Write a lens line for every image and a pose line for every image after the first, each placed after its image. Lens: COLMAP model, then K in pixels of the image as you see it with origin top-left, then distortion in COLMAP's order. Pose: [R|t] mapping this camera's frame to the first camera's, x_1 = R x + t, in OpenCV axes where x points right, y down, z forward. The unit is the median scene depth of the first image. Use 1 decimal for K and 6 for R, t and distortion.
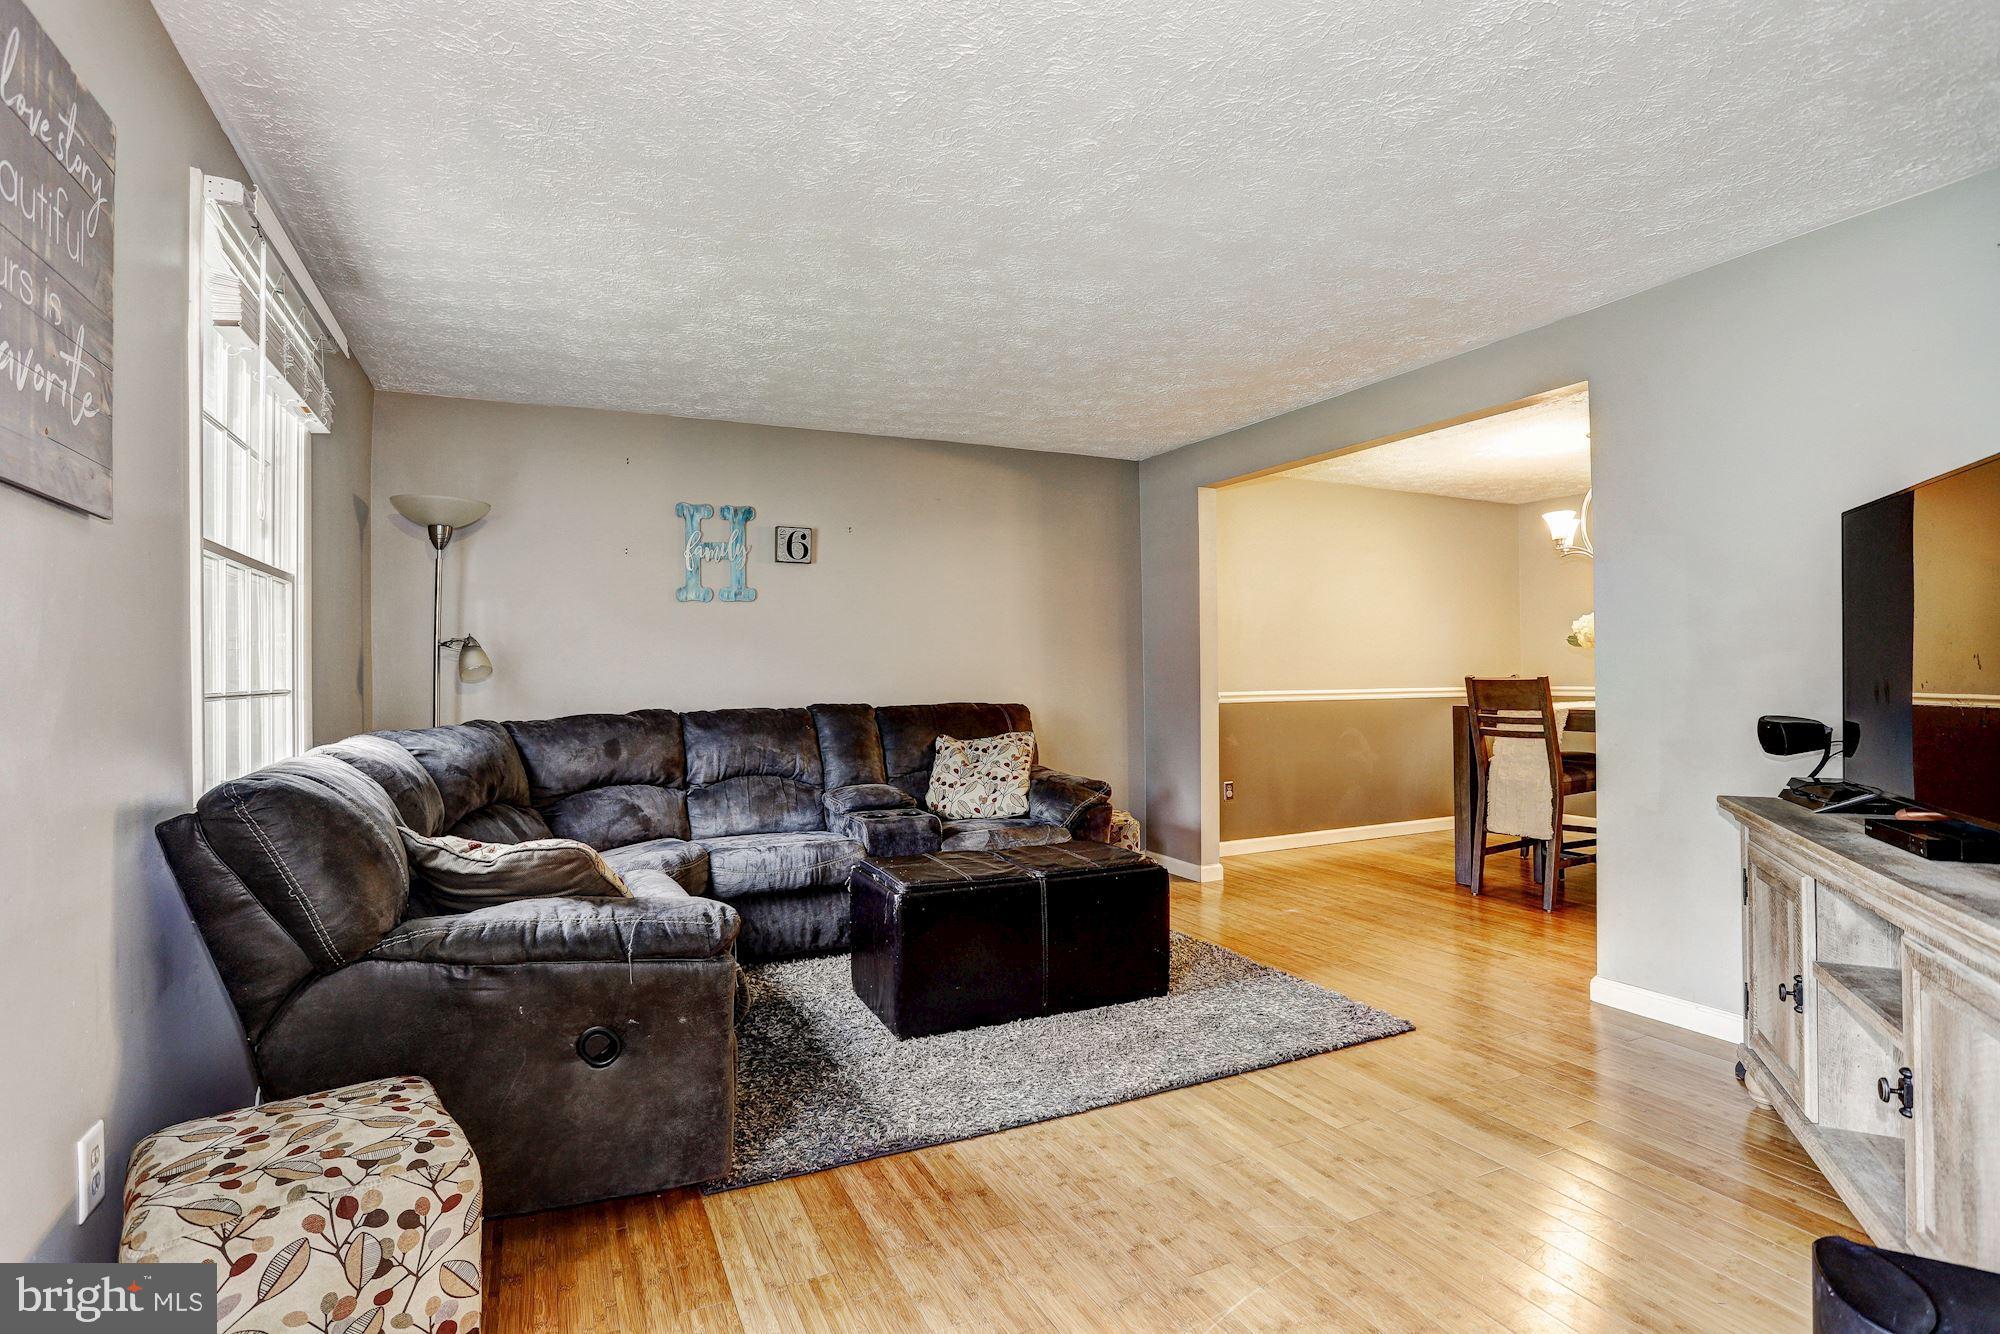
lens RADIAL K [[975.7, 0, 989.4], [0, 975.7, 666.3], [0, 0, 1]] dist [-0.031149, 0.001309]
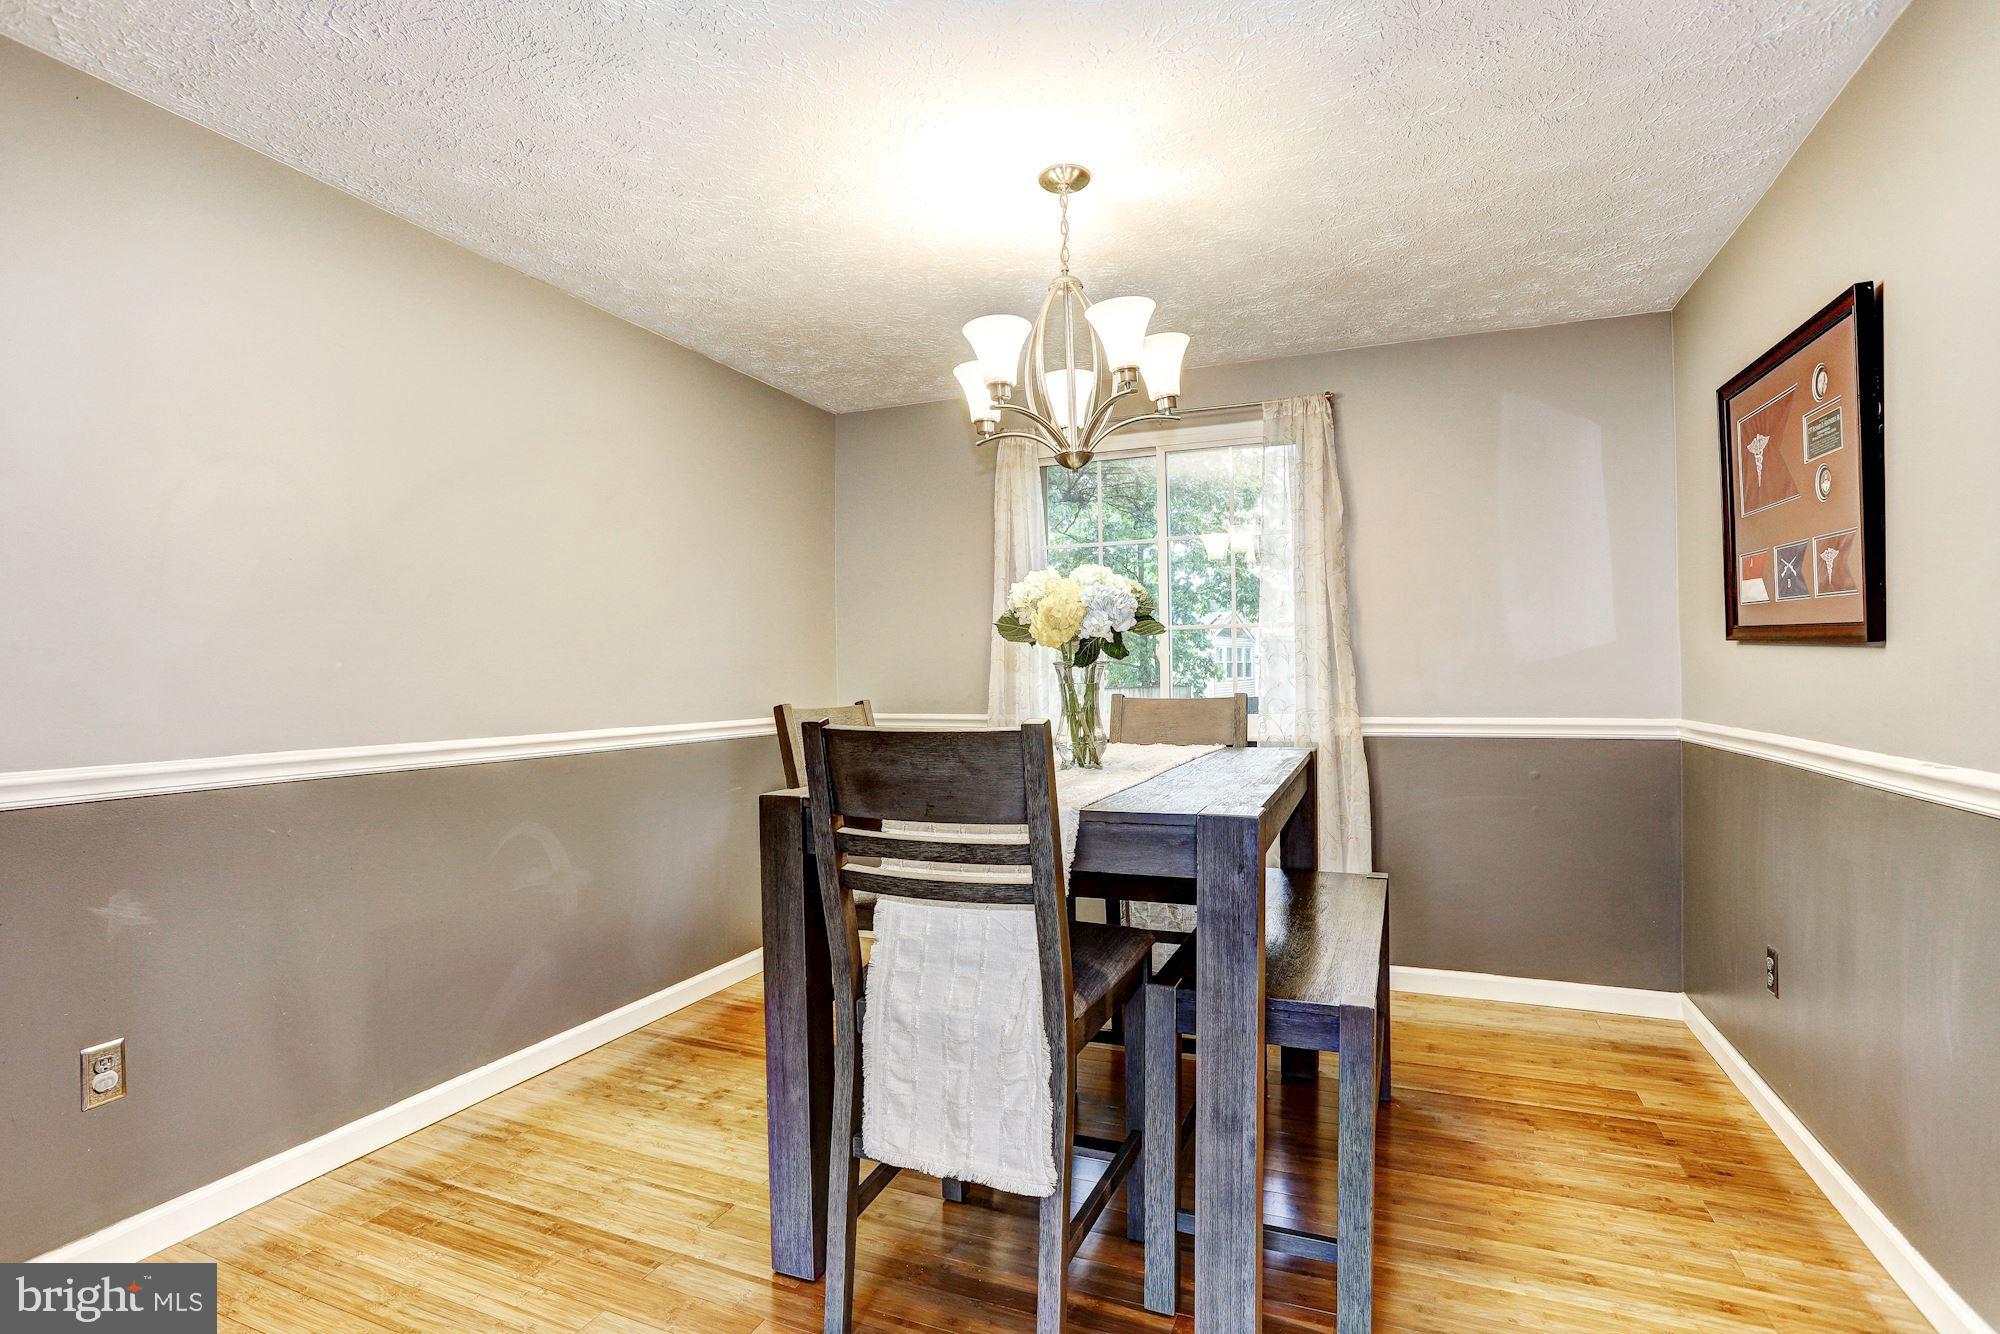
lens RADIAL K [[985.5, 0, 989.7], [0, 985.5, 666.9], [0, 0, 1]] dist [-0.073254, 0.040241]
pose [[0.750218, 0.004114, 0.661178, 0.327047], [0.000663, 0.999975, -0.006974, -0.005808], [-0.661191, 0.005670, 0.750196, 0.730467]]
